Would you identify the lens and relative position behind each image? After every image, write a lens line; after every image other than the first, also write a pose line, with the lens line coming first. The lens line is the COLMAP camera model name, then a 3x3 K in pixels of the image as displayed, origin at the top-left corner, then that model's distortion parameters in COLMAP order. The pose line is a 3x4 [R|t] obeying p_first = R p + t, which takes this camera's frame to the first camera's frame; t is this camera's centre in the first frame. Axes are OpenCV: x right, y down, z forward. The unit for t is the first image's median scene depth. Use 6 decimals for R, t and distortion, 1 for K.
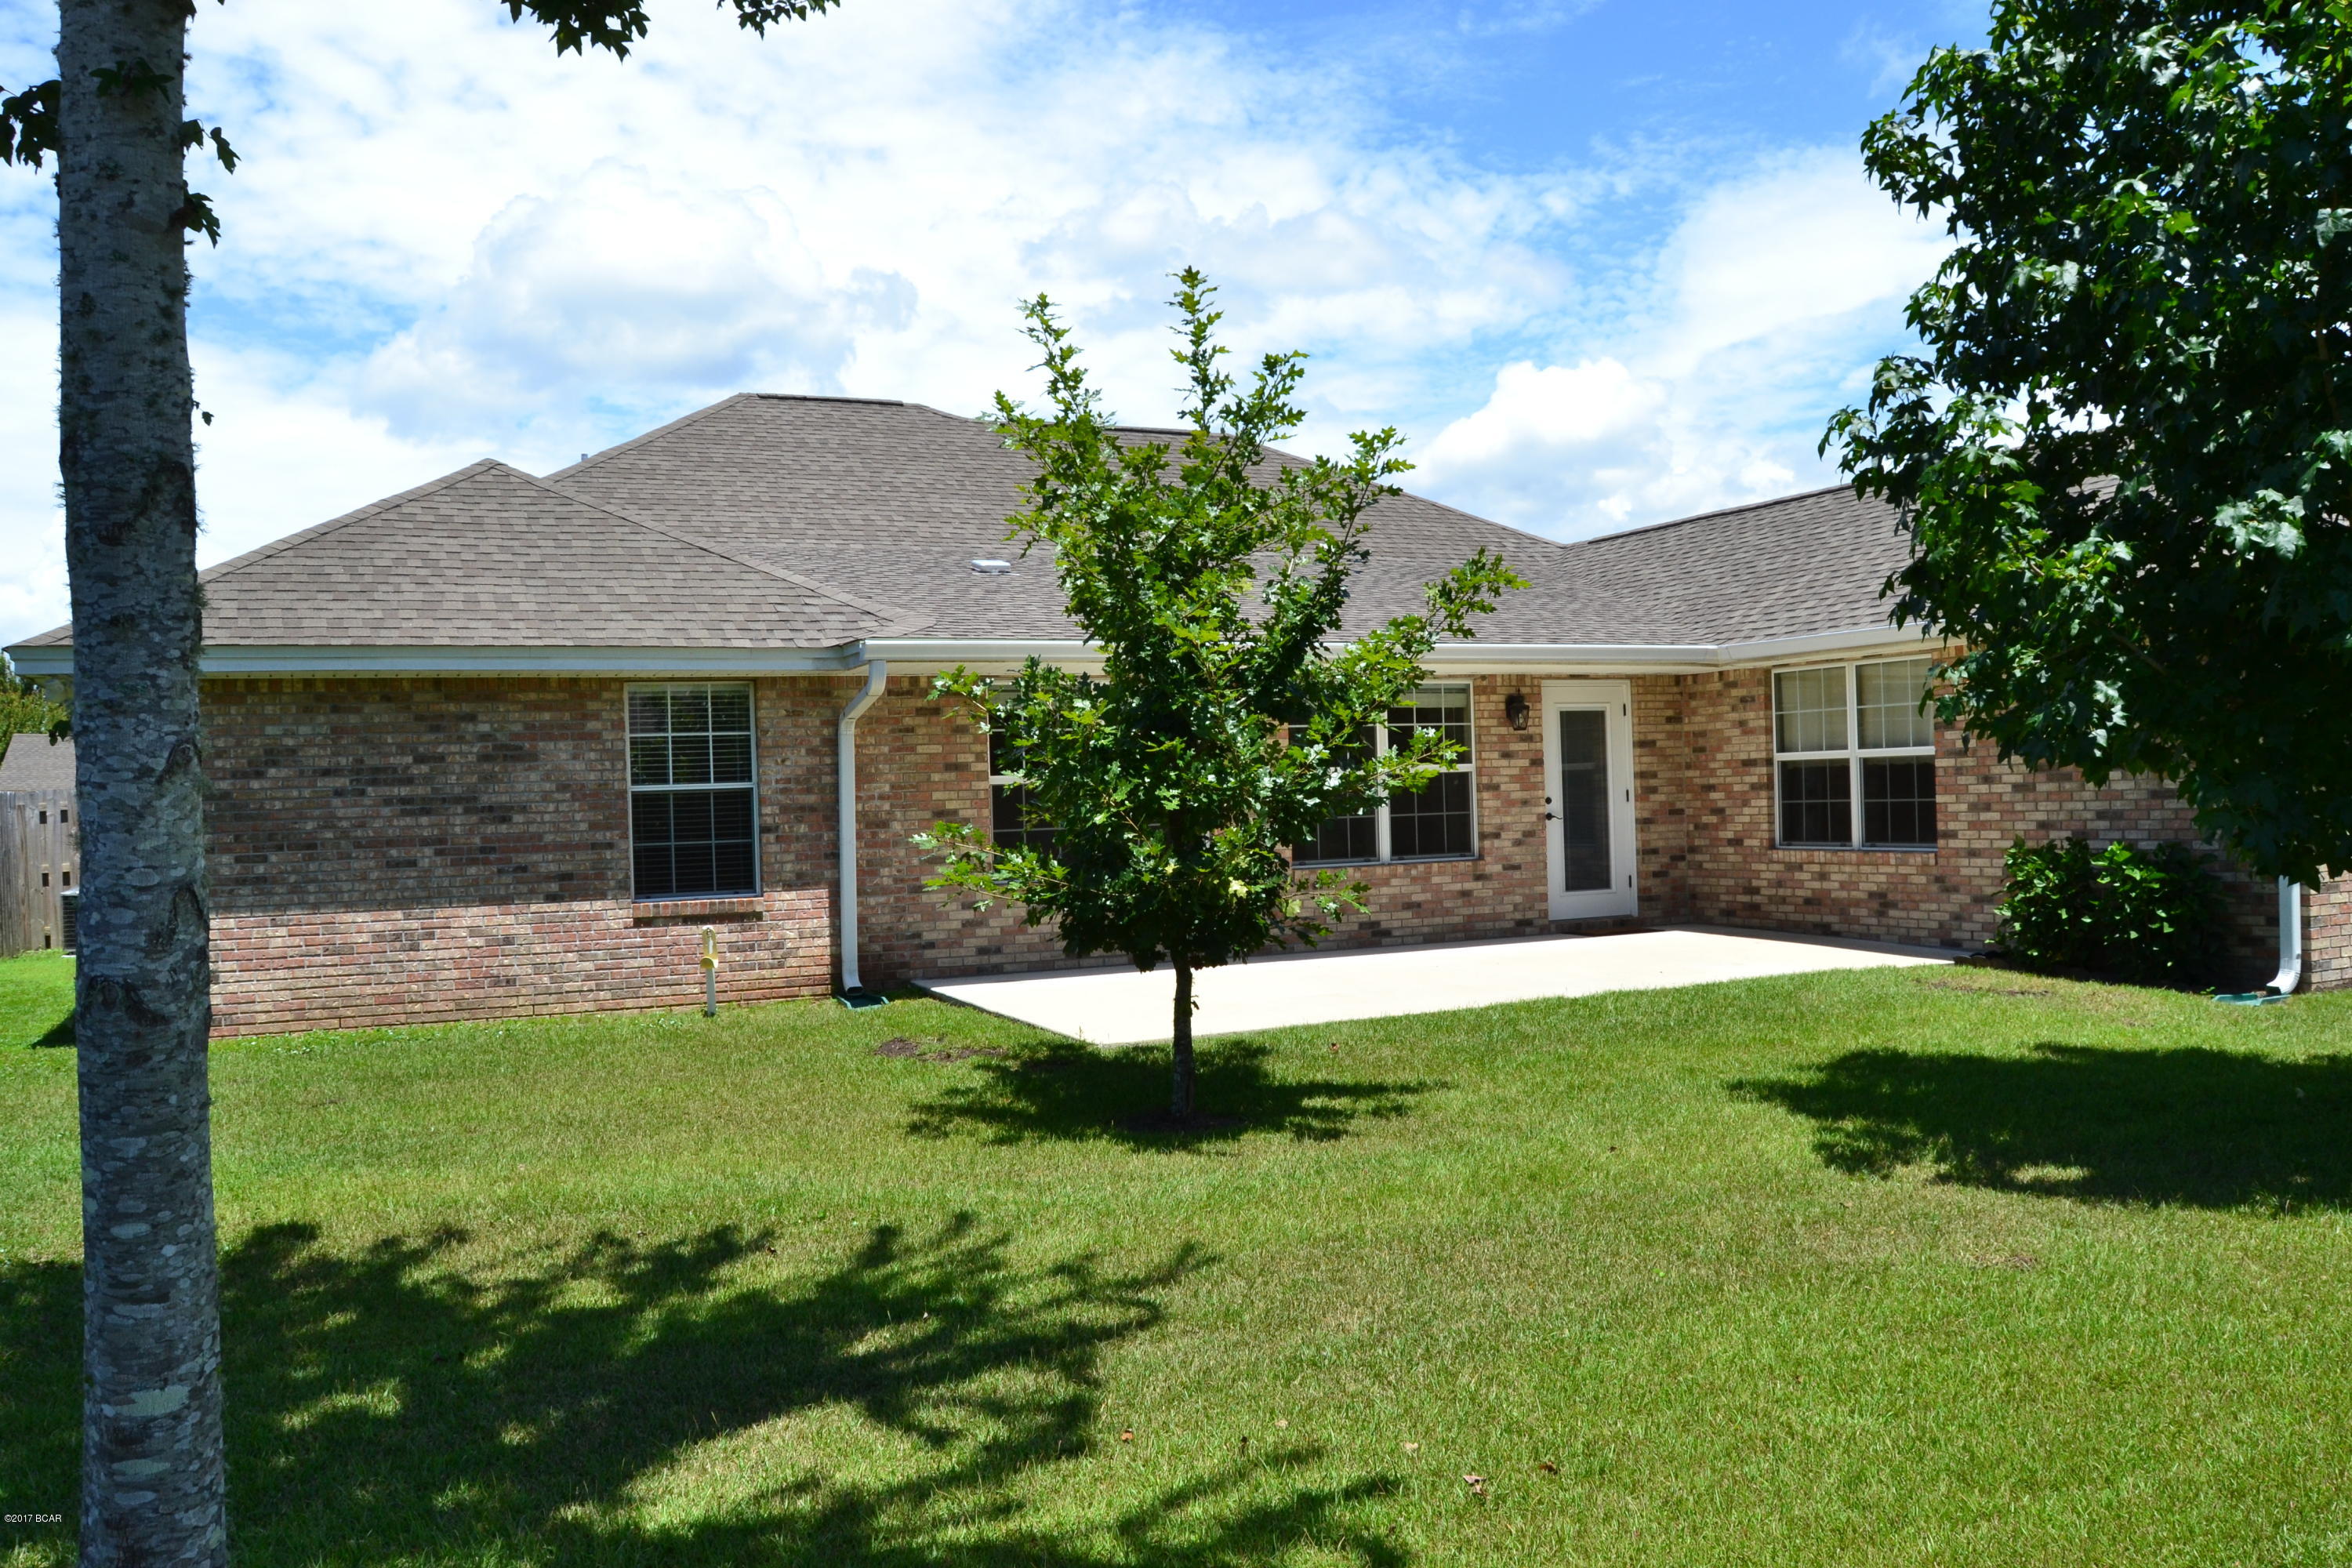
lens RADIAL K [[1863.5, 0, 1175.3], [0, 1863.5, 781.1], [0, 0, 1]] dist [-0.098345, 0.047225]
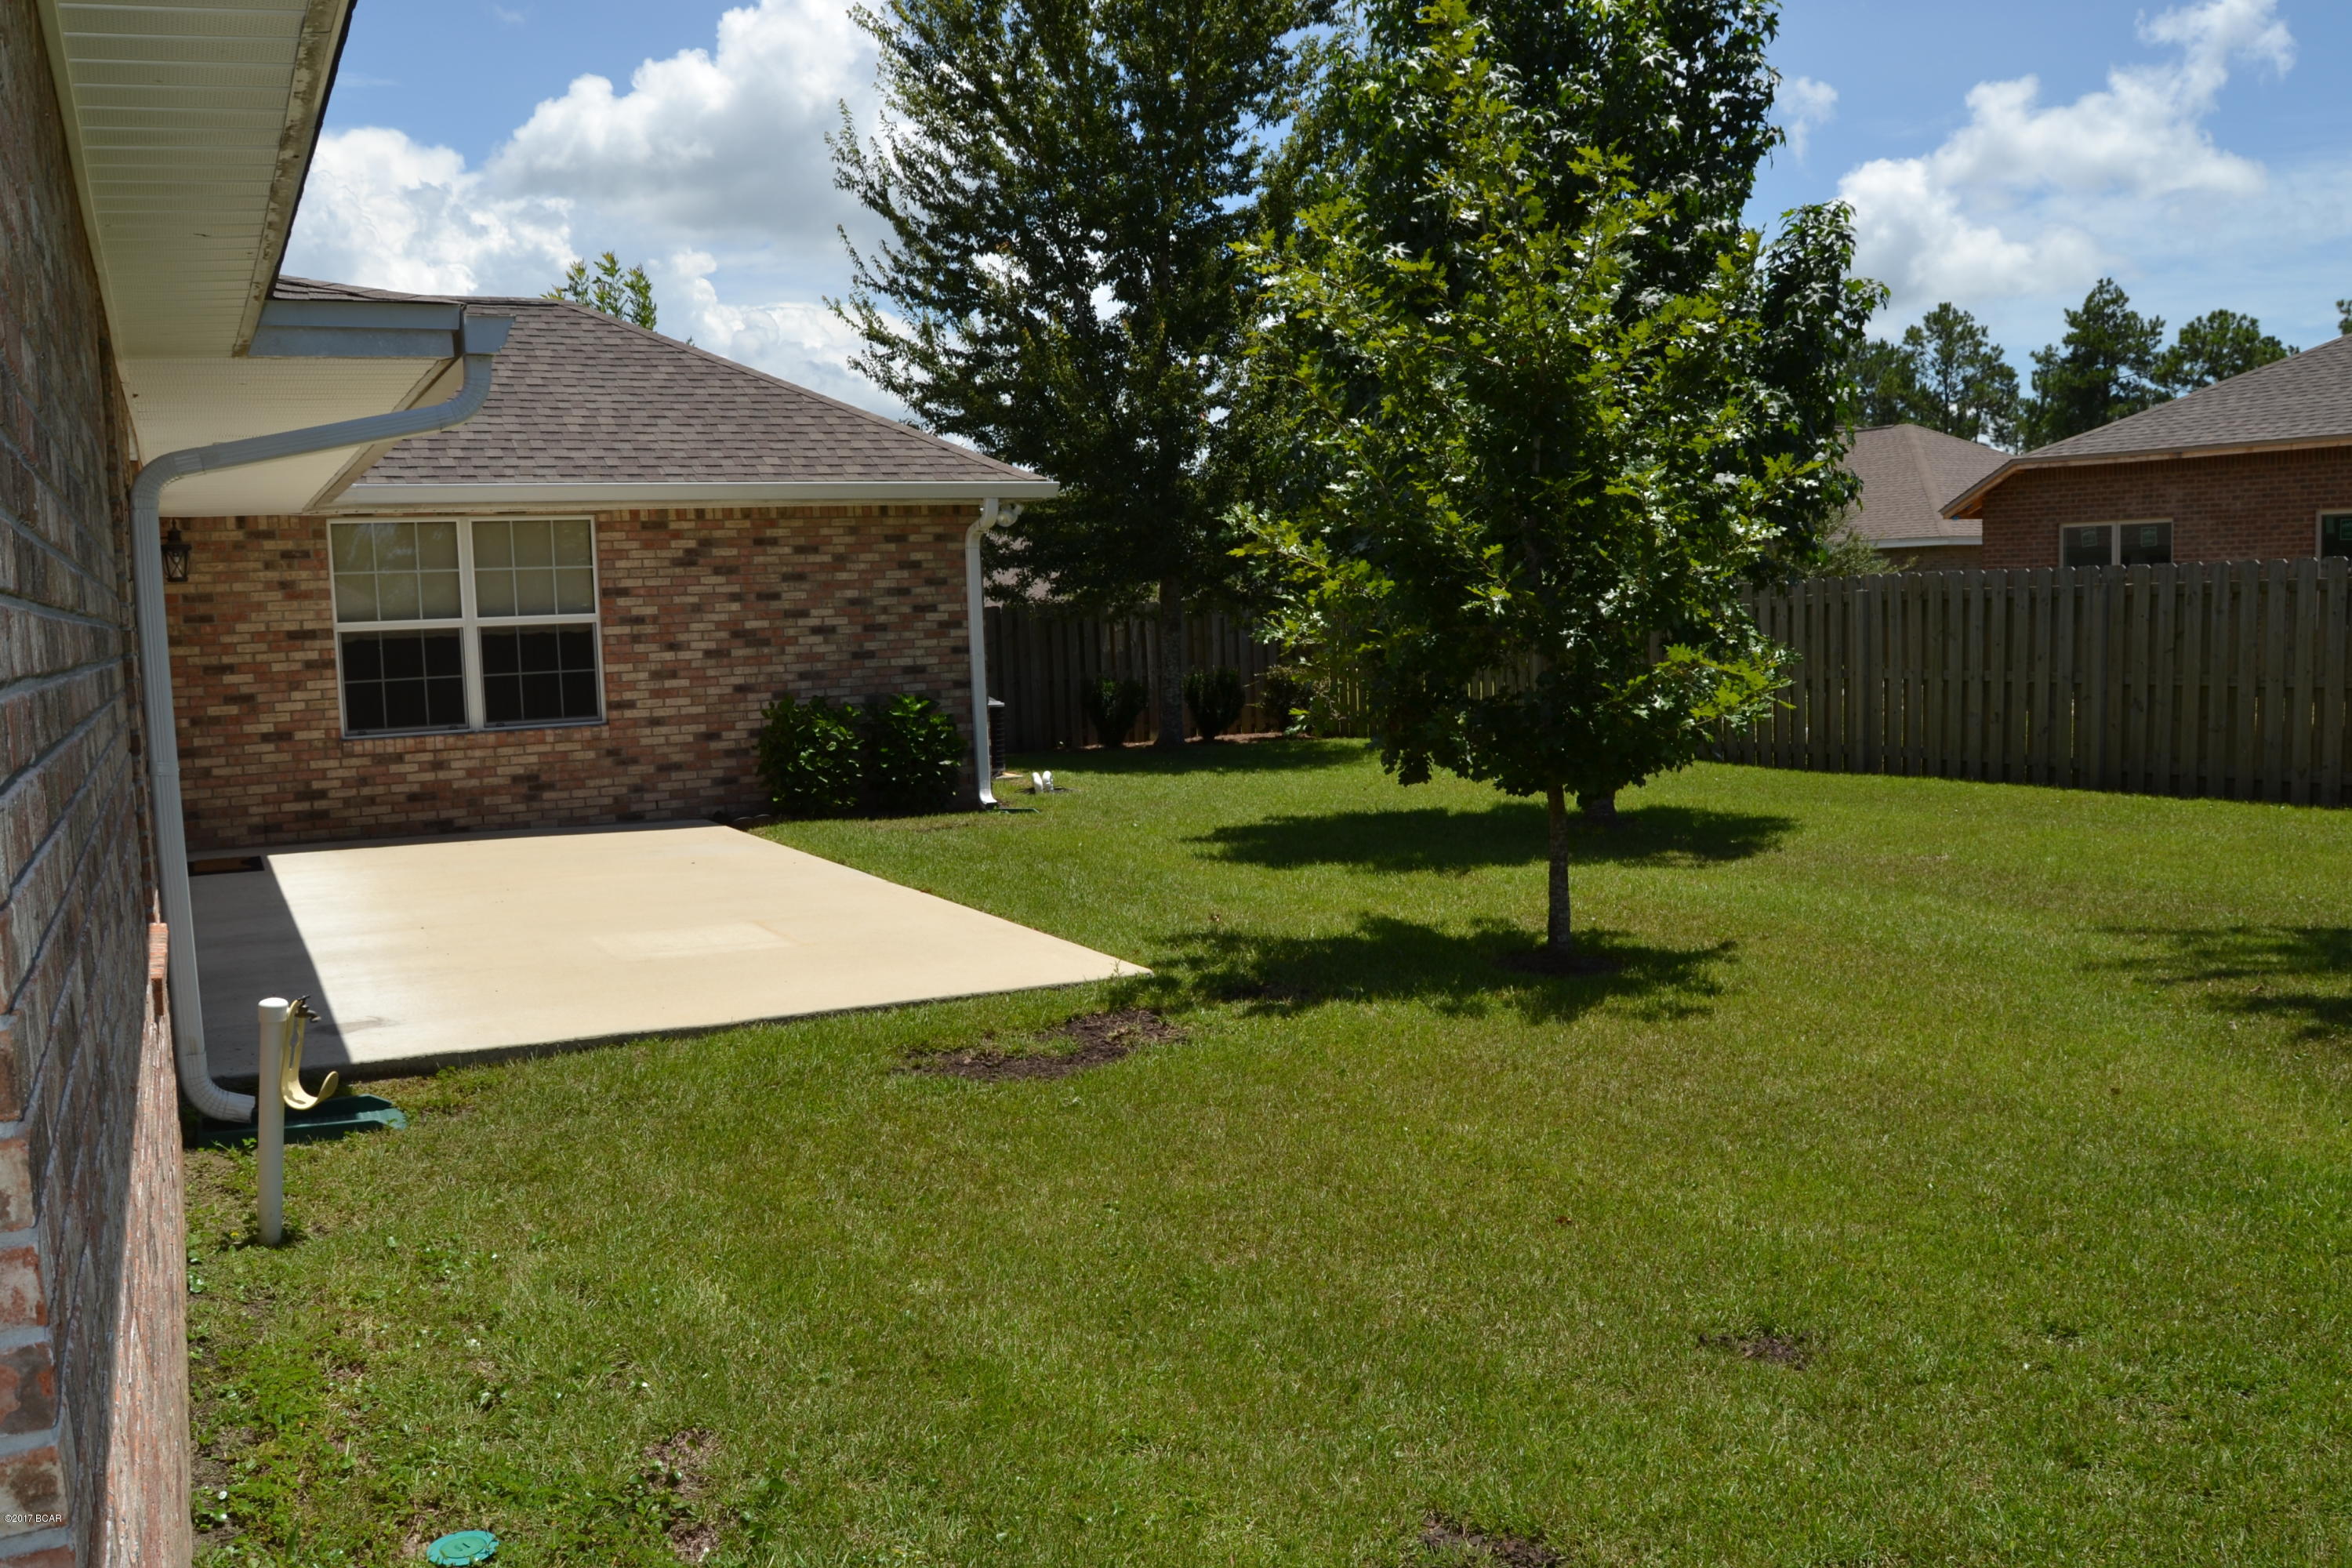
lens RADIAL K [[1863.5, 0, 1171.5], [0, 1863.5, 770.5], [0, 0, 1]] dist [-0.098345, 0.047225]
pose [[-0.062269, -0.047841, 0.996912, -0.535298], [0.033167, 0.998200, 0.049975, 0.023096], [-0.997508, 0.036177, -0.060570, 0.726500]]
